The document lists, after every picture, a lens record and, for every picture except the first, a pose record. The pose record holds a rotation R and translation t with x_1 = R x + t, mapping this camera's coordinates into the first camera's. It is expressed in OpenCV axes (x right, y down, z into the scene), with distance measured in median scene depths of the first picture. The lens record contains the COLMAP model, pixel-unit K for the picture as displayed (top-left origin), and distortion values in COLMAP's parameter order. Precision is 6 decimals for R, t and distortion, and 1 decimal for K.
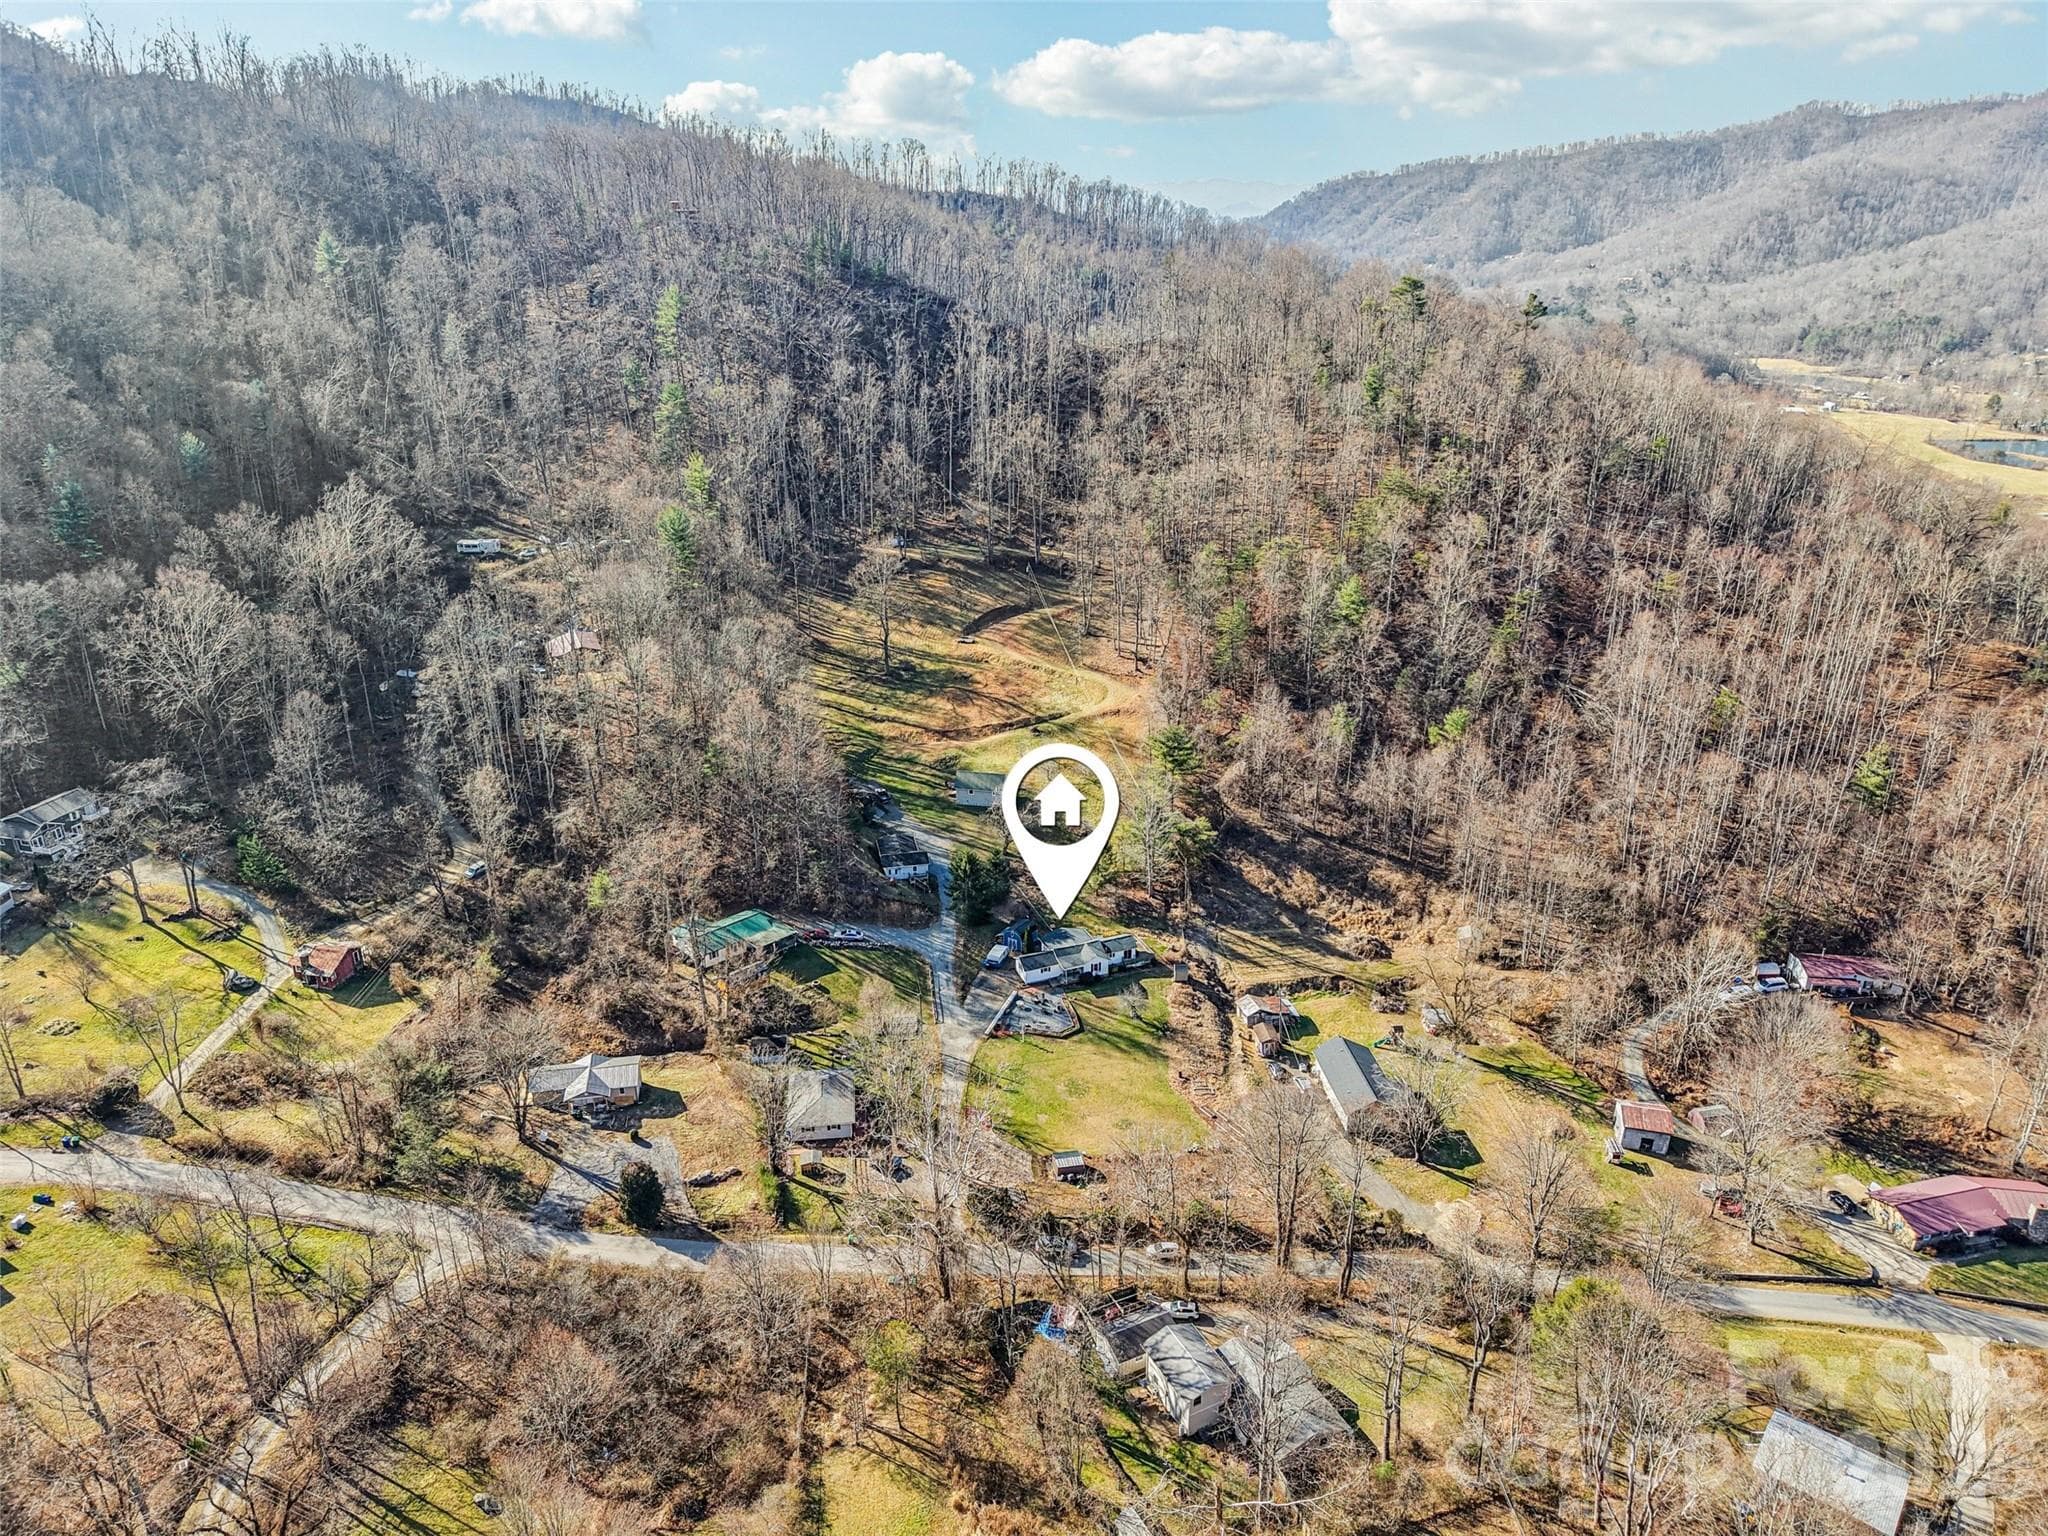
lens RADIAL K [[1297.2, 0, 1019.8], [0, 1297.2, 777.5], [0, 0, 1]] dist [0.019078, -0.024072]
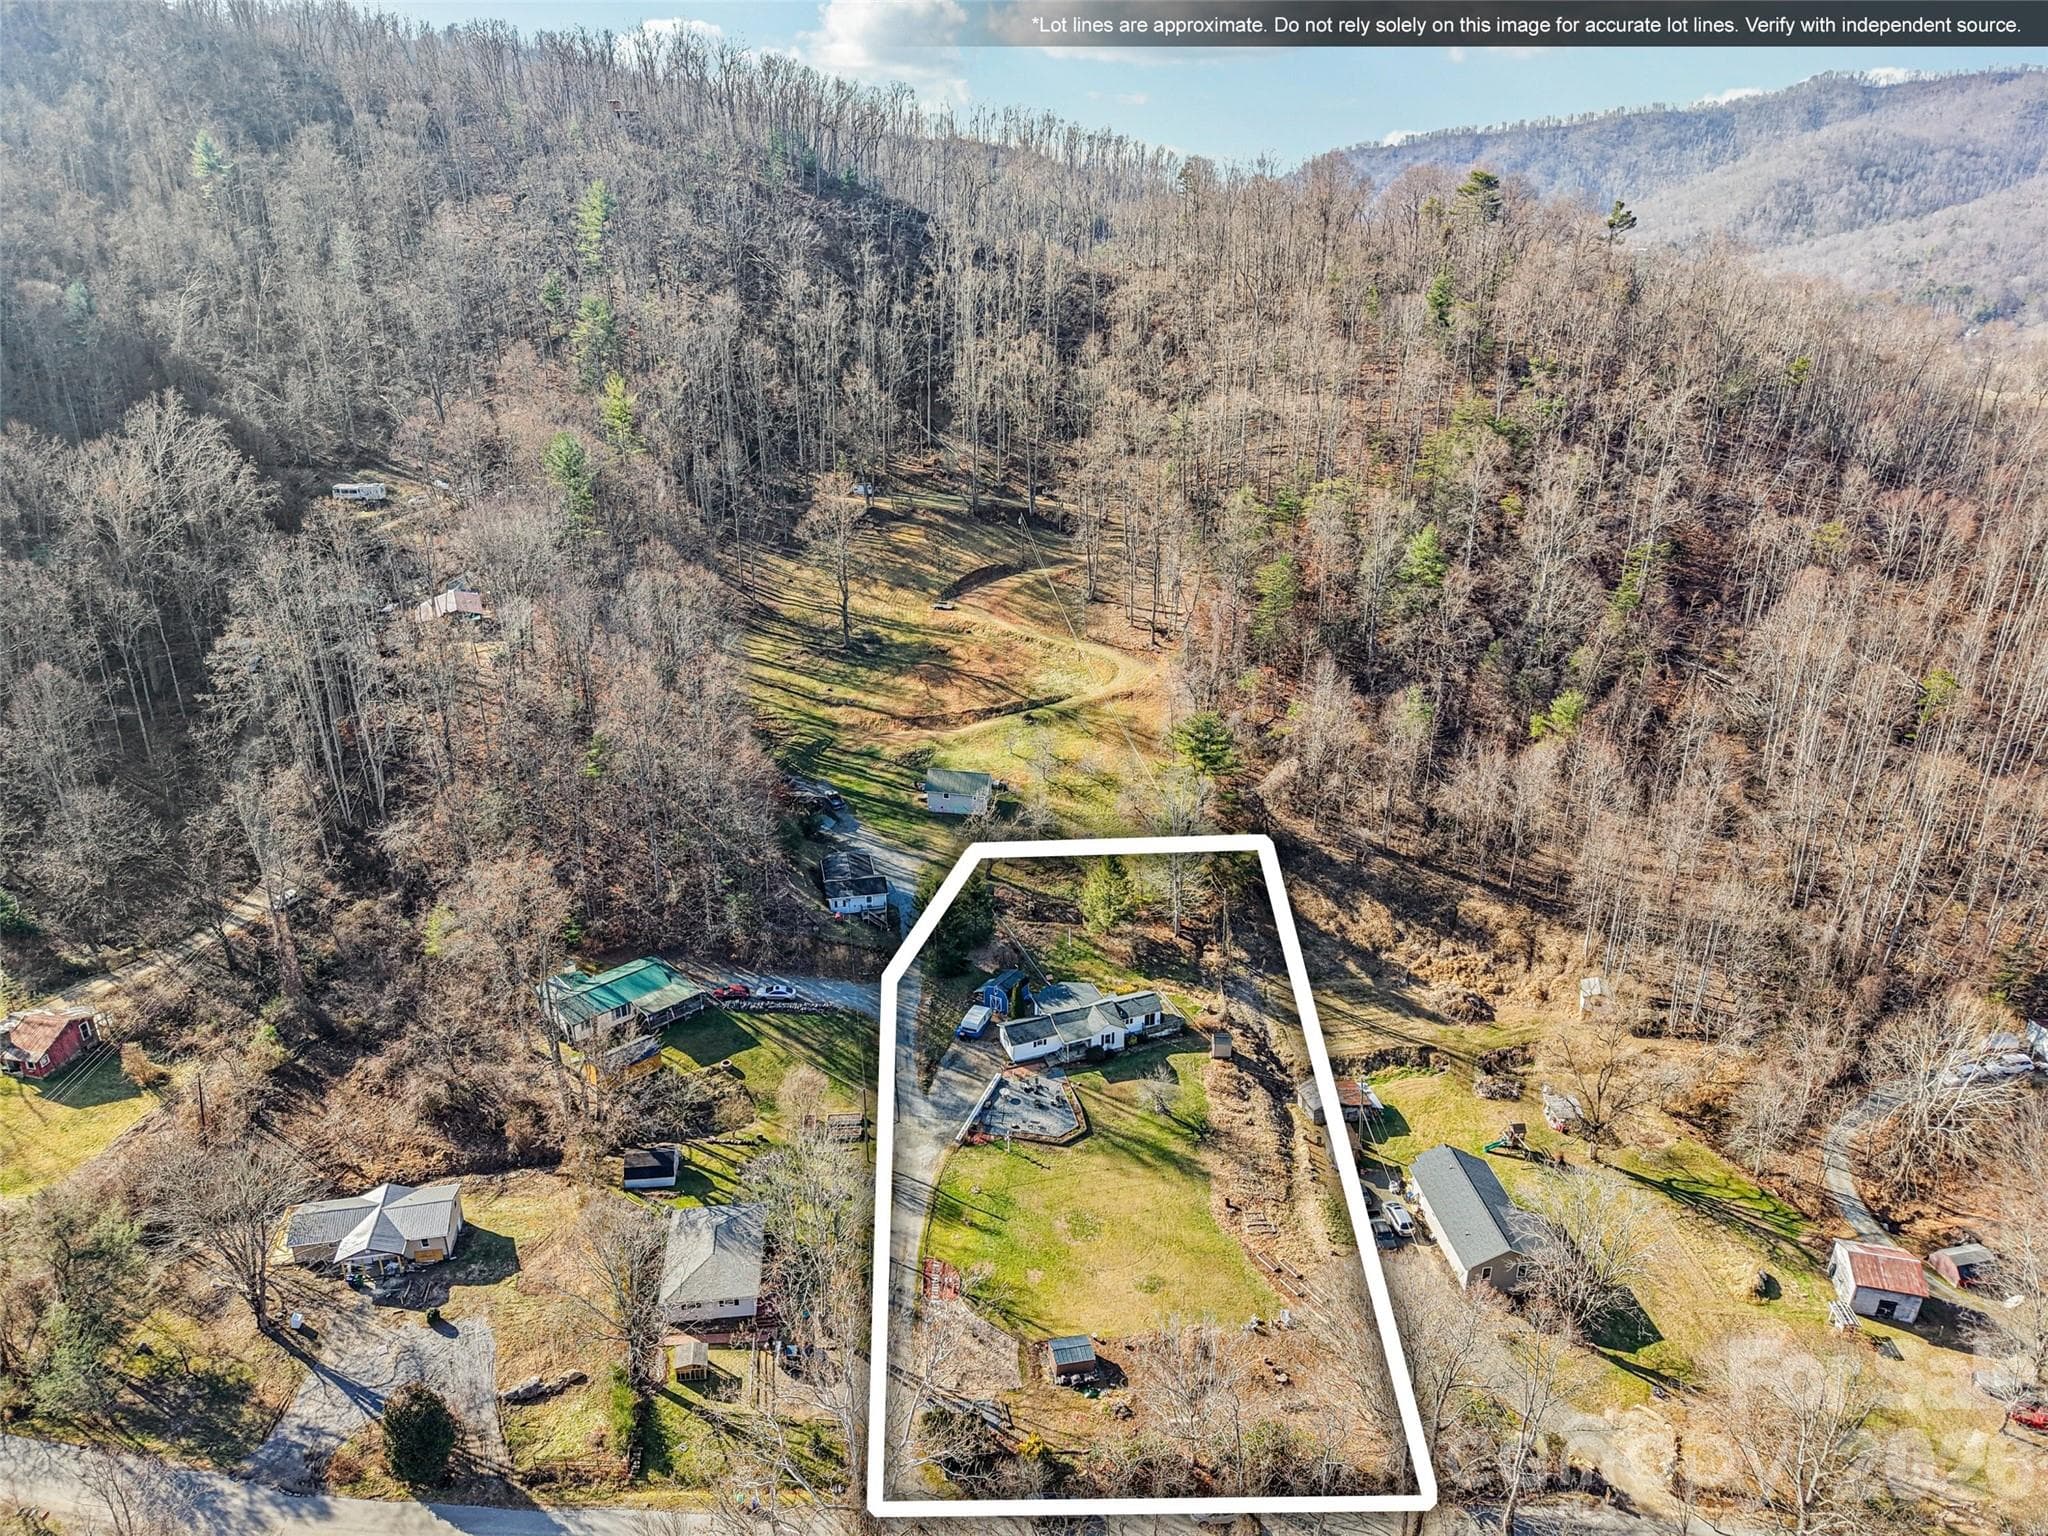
lens RADIAL K [[1297.2, 0, 1019.8], [0, 1297.2, 777.5], [0, 0, 1]] dist [0.019078, -0.024072]
pose [[0.999984, 0.003805, 0.004211, 0.004524], [-0.003865, 0.999890, 0.014303, -0.013455], [-0.004156, -0.014319, 0.999889, 0.251752]]
